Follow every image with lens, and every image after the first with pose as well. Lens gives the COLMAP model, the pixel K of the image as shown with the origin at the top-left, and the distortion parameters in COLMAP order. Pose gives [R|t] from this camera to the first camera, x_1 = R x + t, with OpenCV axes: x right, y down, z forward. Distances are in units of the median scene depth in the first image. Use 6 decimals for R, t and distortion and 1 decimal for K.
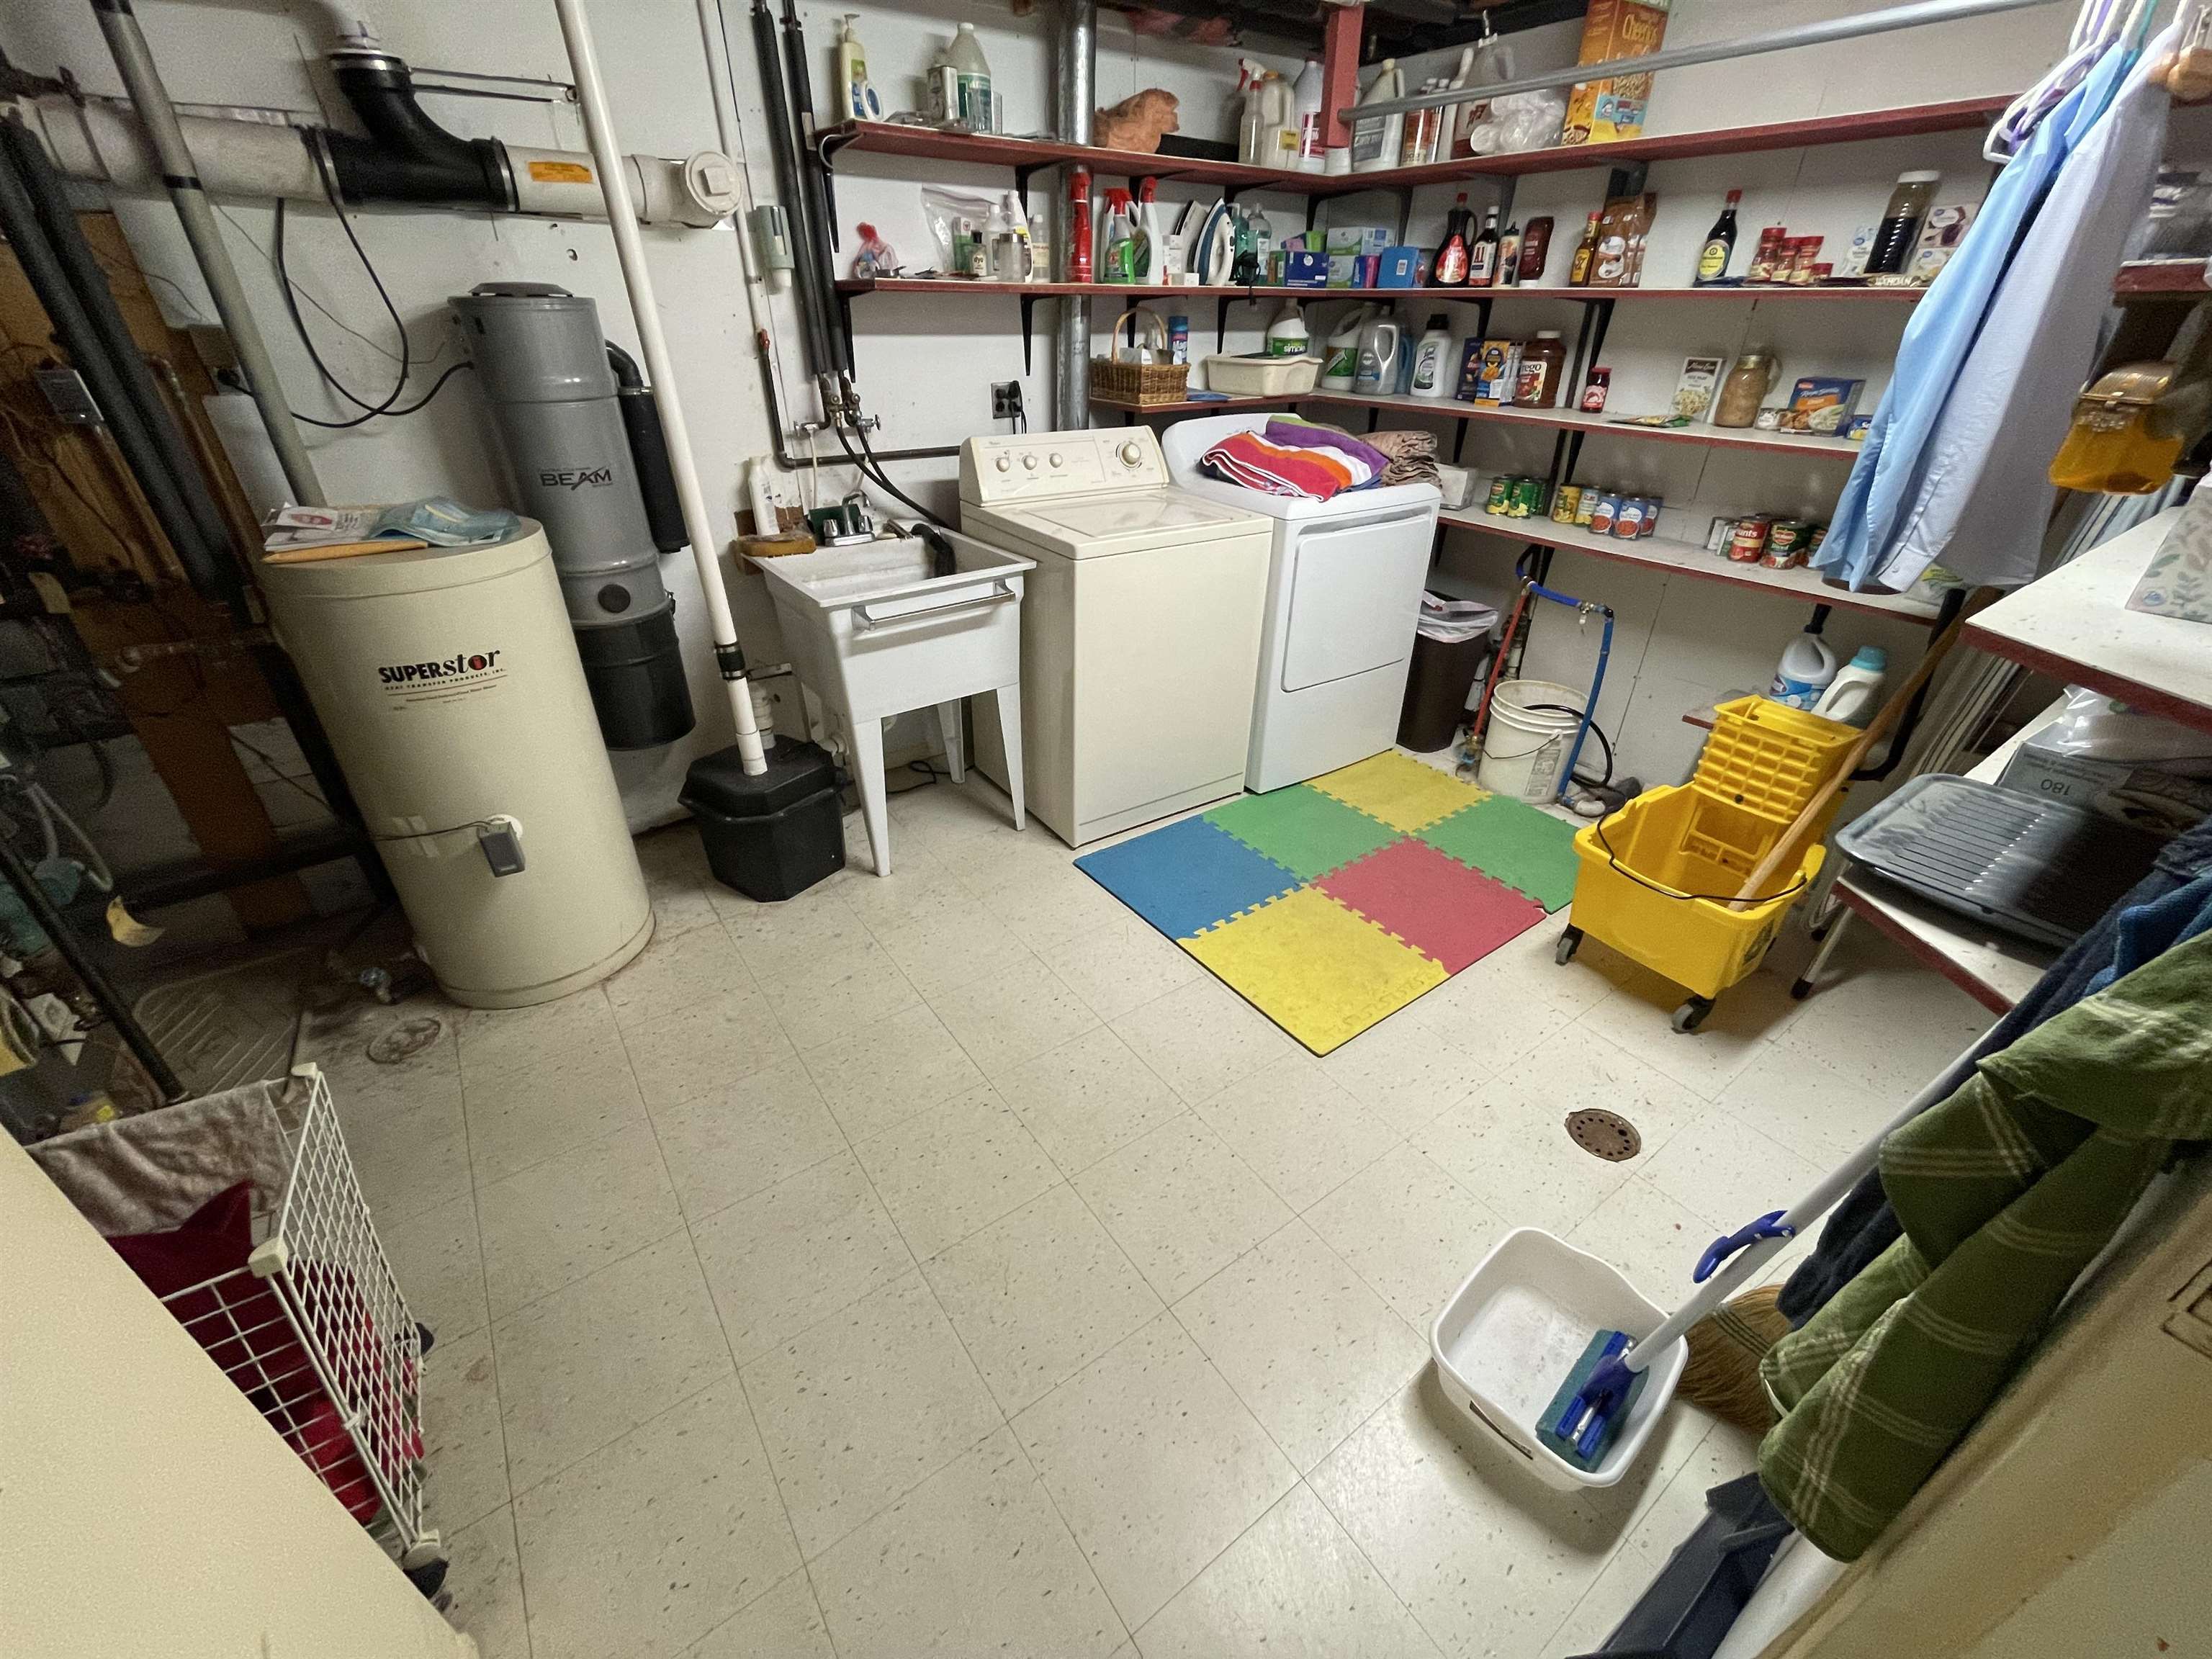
lens RADIAL K [[895.9, 0, 1100.4], [0, 895.9, 828.0], [0, 0, 1]] dist [-0.002779, -0.000208]
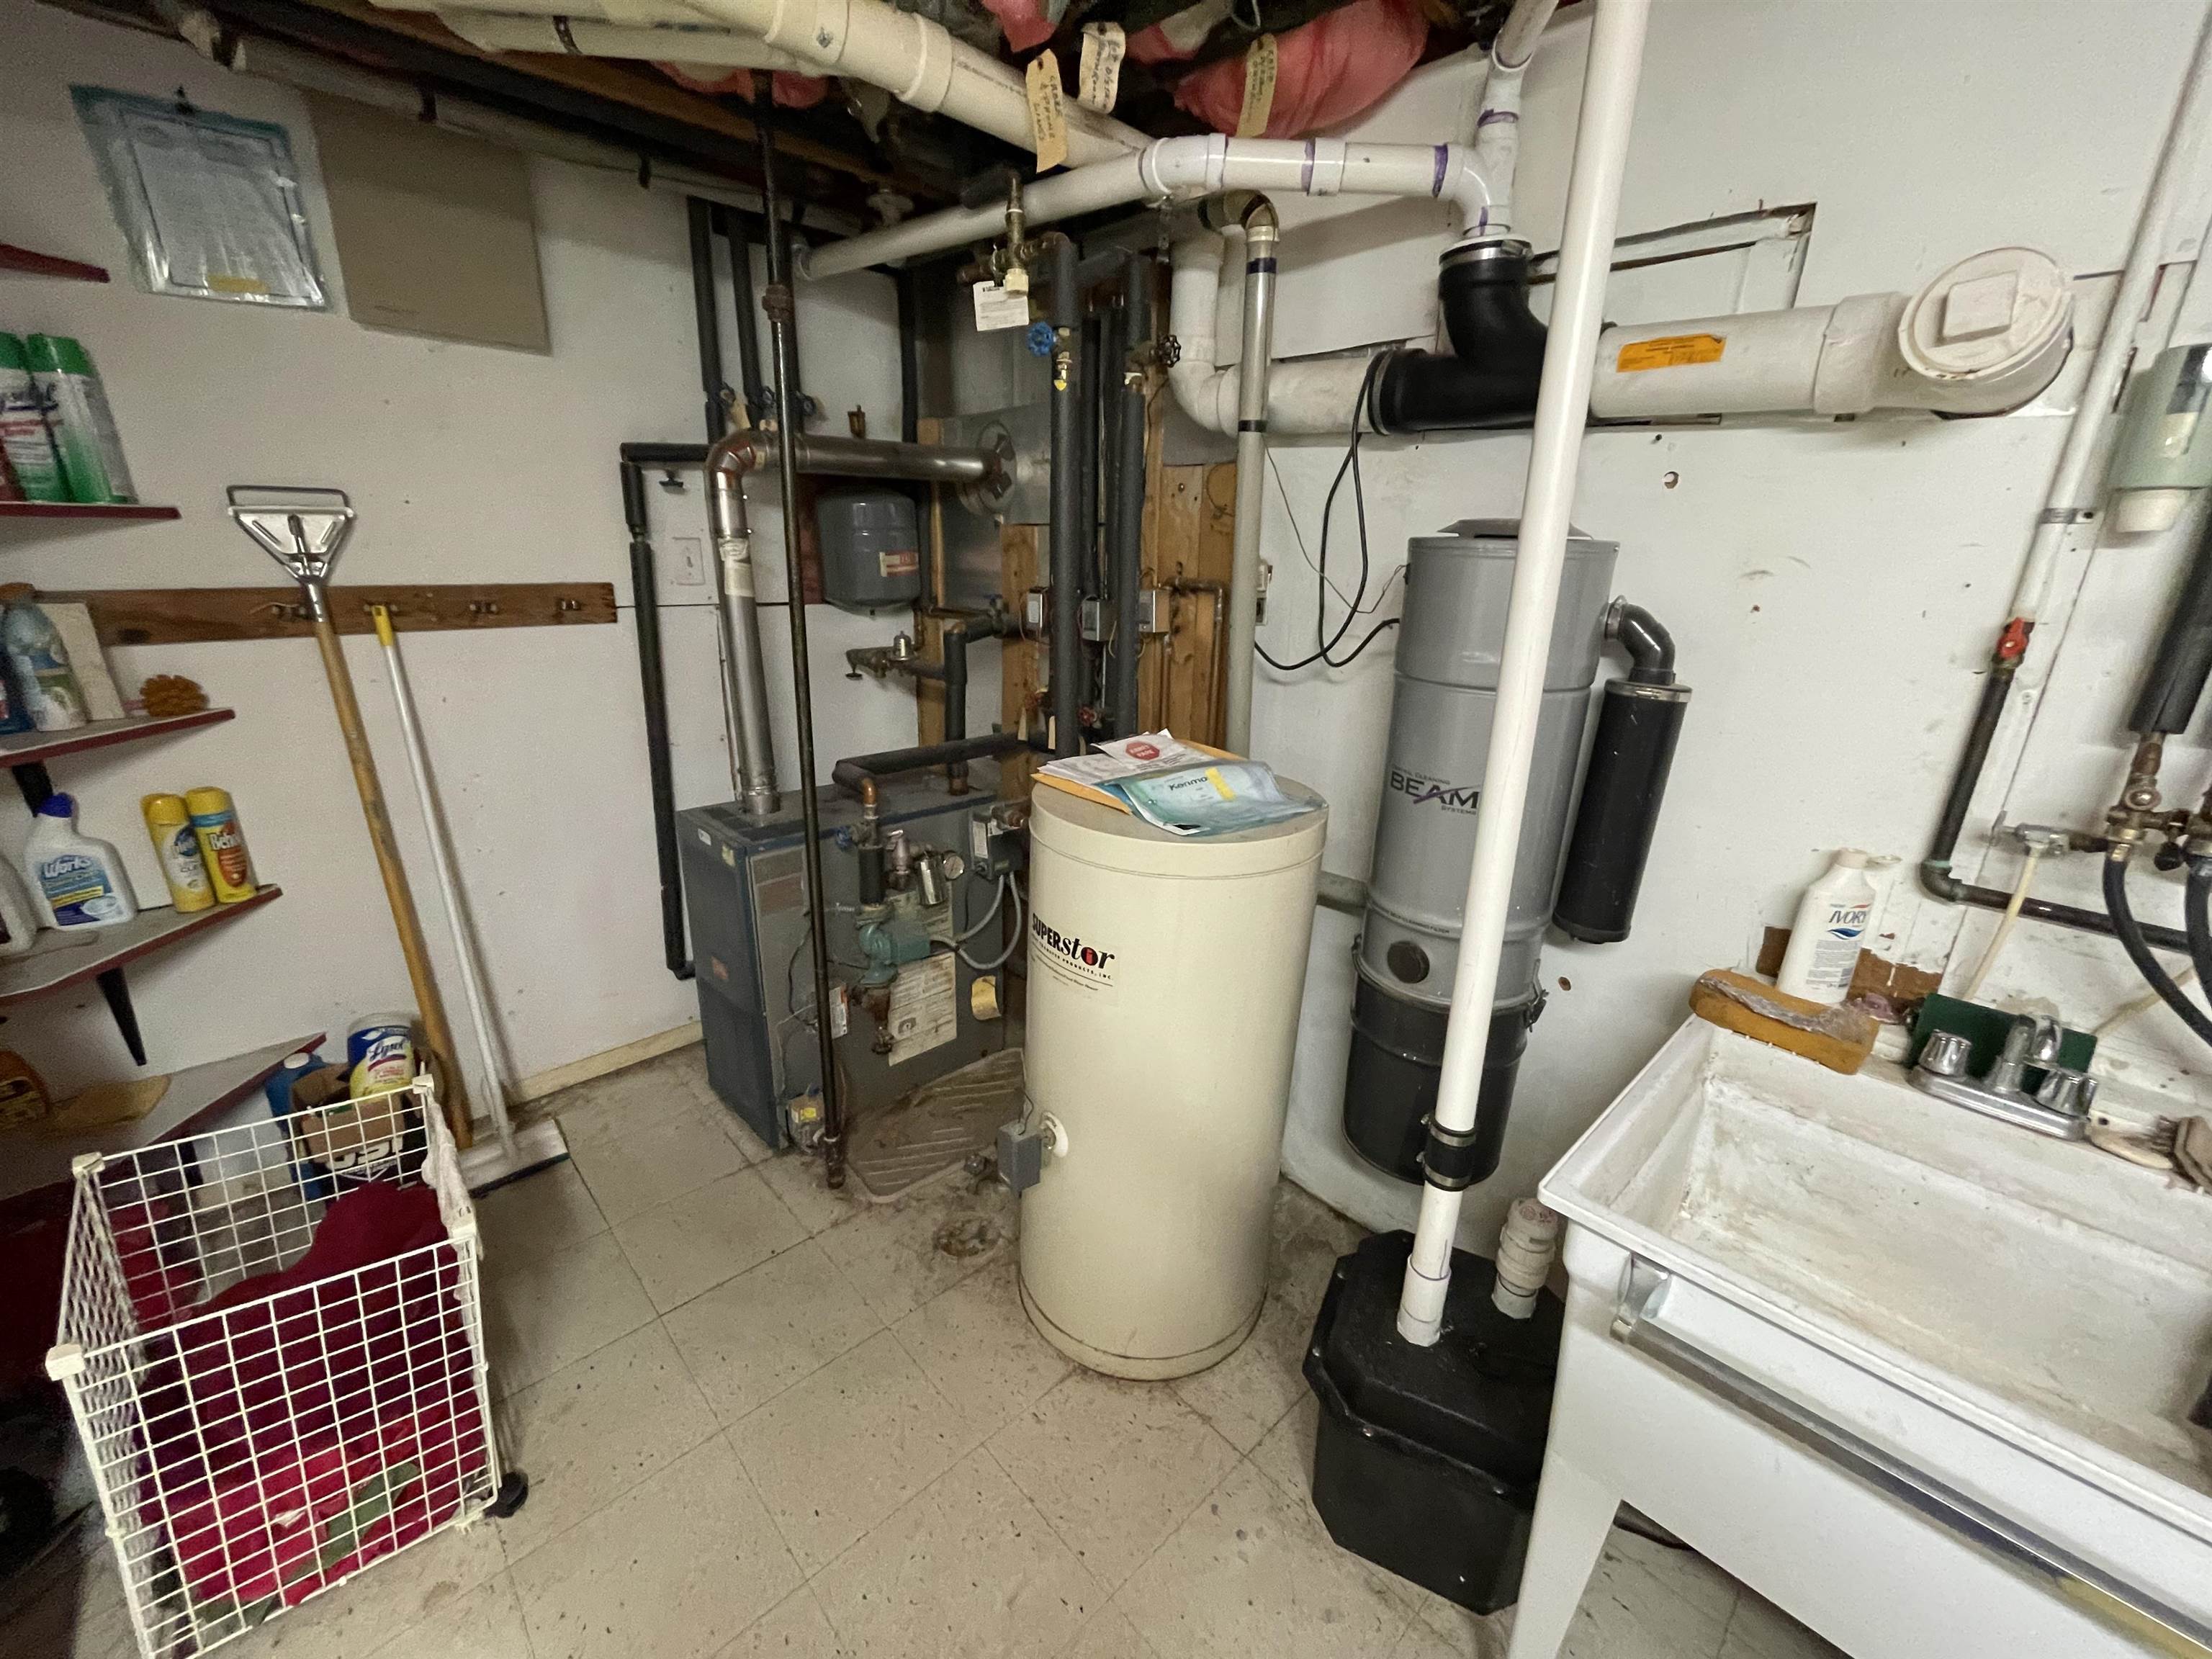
lens RADIAL K [[895.9, 0, 1100.7], [0, 895.9, 834.0], [0, 0, 1]] dist [-0.002779, -0.000208]
pose [[0.140751, 0.316201, -0.938193, 0.003140], [-0.522218, 0.828791, 0.200984, -0.351483], [0.841117, 0.461652, 0.281779, 0.597220]]
